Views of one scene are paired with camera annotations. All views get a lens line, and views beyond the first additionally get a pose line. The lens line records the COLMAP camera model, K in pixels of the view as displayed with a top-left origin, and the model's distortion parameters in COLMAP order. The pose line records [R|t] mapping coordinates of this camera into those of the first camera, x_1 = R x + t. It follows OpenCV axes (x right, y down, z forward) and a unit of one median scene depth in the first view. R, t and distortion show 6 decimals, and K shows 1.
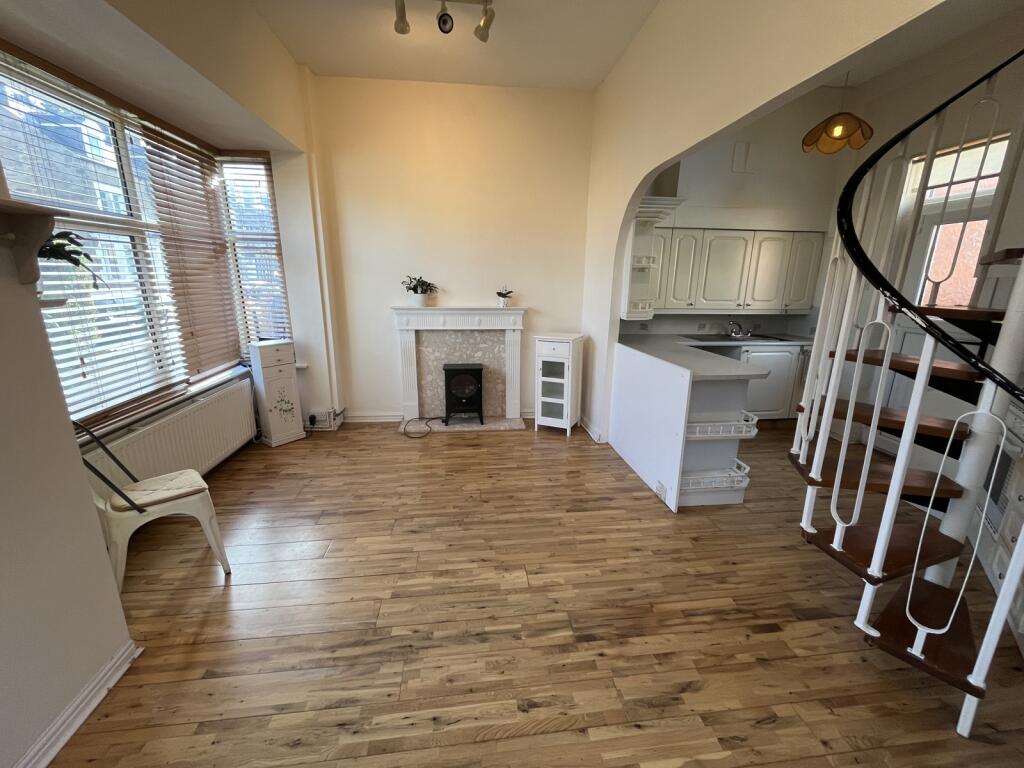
lens RADIAL K [[419.6, 0, 512.0], [0, 419.6, 384.0], [0, 0, 1]] dist [-0.002215, 0.000295]
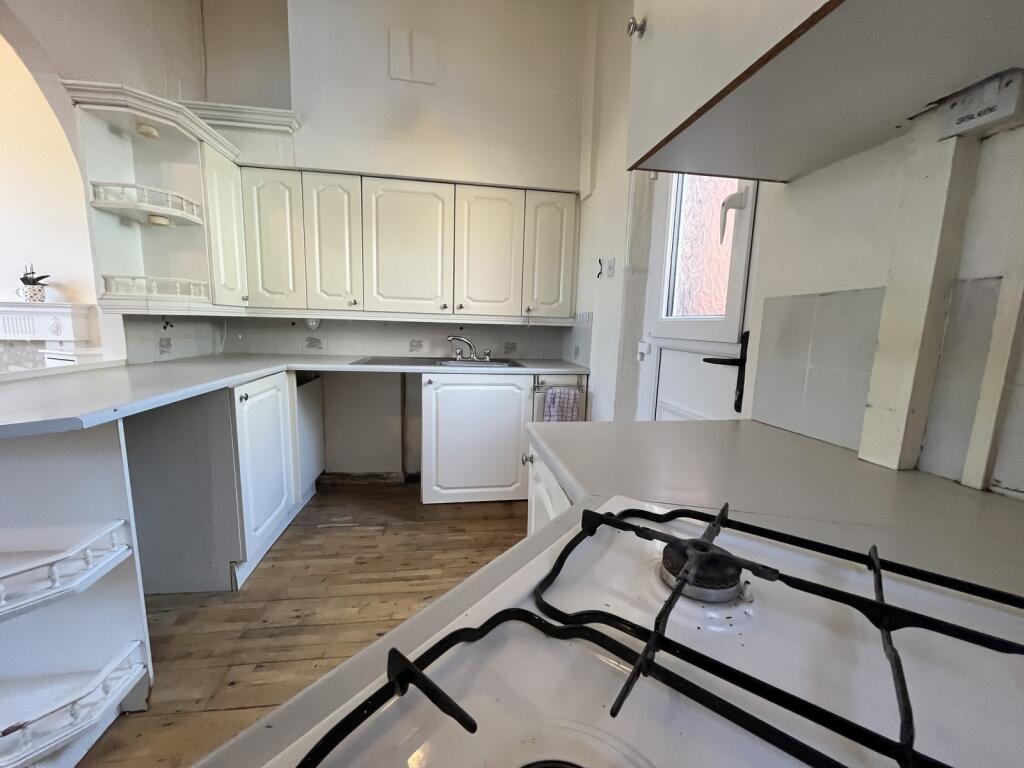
lens RADIAL K [[419.6, 0, 512.0], [0, 419.6, 384.0], [0, 0, 1]] dist [-0.002215, 0.000295]
pose [[0.999545, 0.013956, 0.026746, 0.658905], [-0.011110, 0.994541, -0.103755, -0.018134], [-0.028048, 0.103410, 0.994243, 0.434652]]
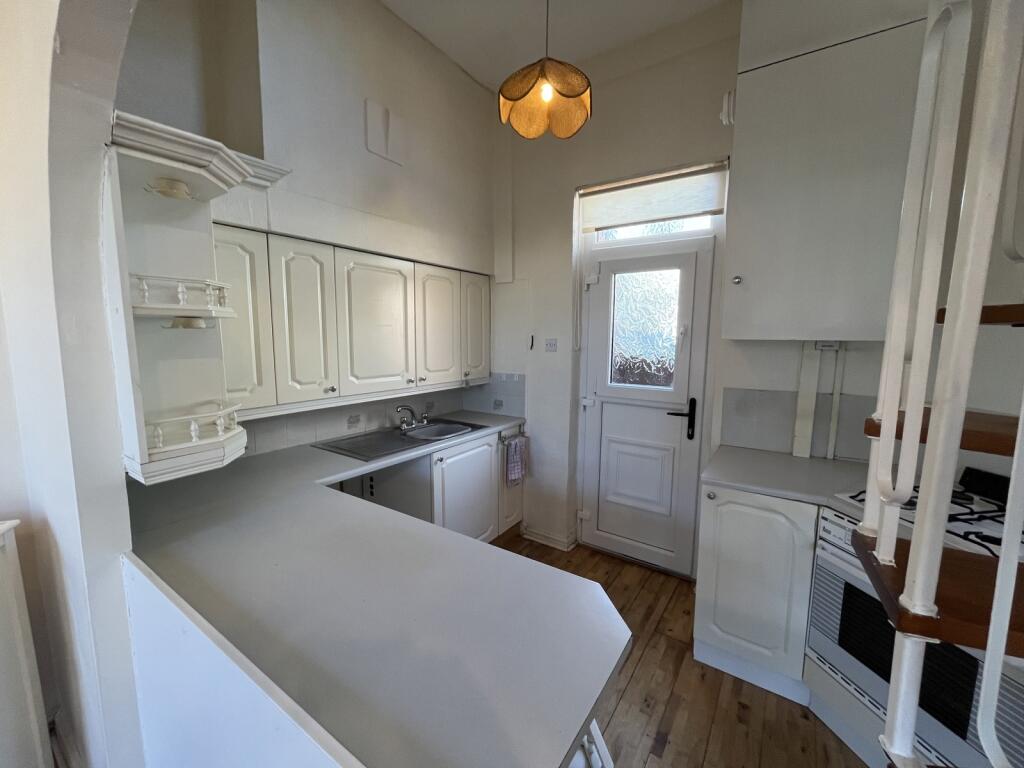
lens RADIAL K [[419.6, 0, 512.0], [0, 419.6, 384.0], [0, 0, 1]] dist [-0.002215, 0.000295]
pose [[0.659307, -0.097785, 0.745488, 0.200332], [0.183976, 0.982348, -0.033854, -0.144432], [-0.729018, 0.159472, 0.665659, 0.521959]]
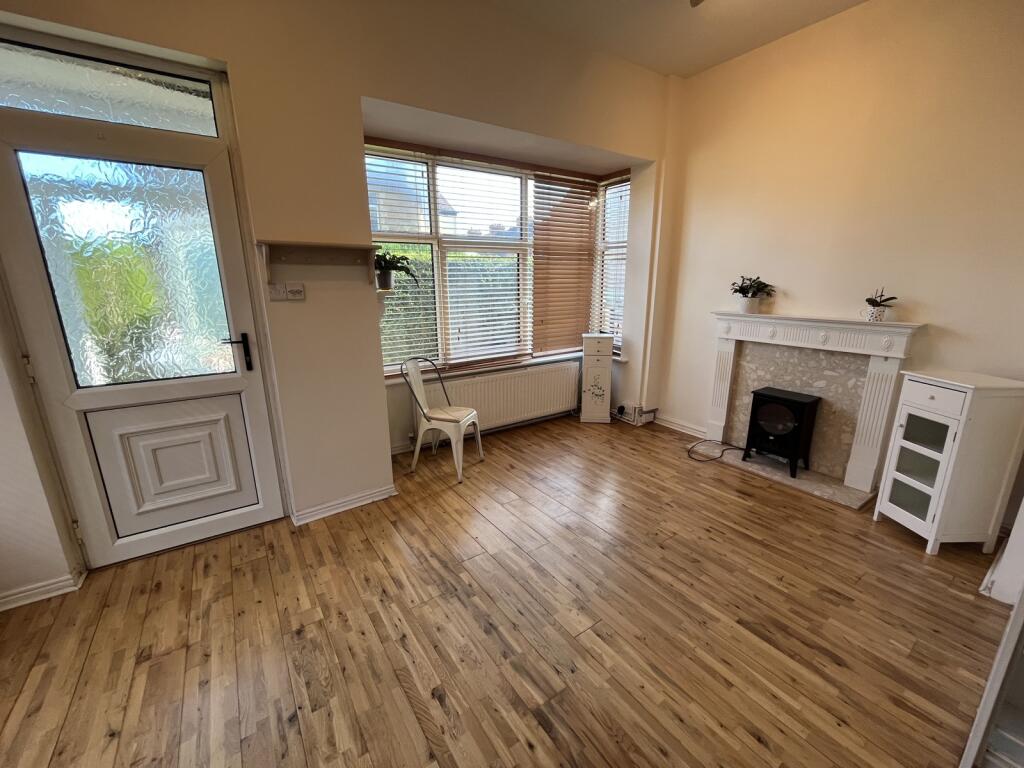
lens RADIAL K [[419.6, 0, 512.0], [0, 419.6, 384.0], [0, 0, 1]] dist [-0.002215, 0.000295]
pose [[0.462623, 0.203001, -0.863001, 0.321002], [-0.207803, 0.971143, 0.117044, -0.048760], [0.861857, 0.125187, 0.491458, 0.209466]]
